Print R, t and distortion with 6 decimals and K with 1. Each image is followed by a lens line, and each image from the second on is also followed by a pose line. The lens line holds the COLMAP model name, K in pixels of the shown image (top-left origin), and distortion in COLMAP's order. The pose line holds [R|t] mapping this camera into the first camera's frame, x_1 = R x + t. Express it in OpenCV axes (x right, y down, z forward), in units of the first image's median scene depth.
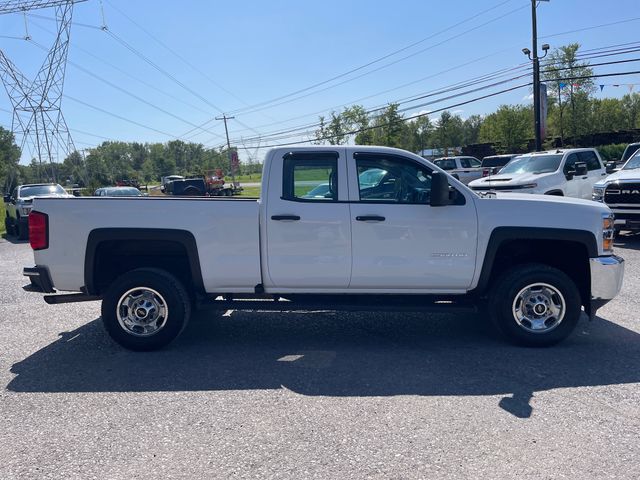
lens RADIAL K [[470.8, 0, 320.0], [0, 470.8, 240.0], [0, 0, 1]] dist [0.075753, -0.100349]
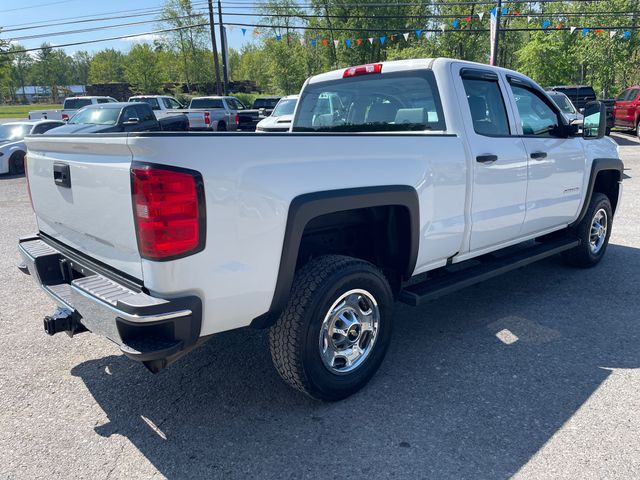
lens RADIAL K [[470.8, 0, 320.0], [0, 470.8, 240.0], [0, 0, 1]] dist [0.075753, -0.100349]
pose [[0.741165, -0.146858, 0.655063, -0.704854], [0.071988, 0.987539, 0.139945, -0.040556], [-0.667452, -0.056566, 0.742501, 0.553803]]
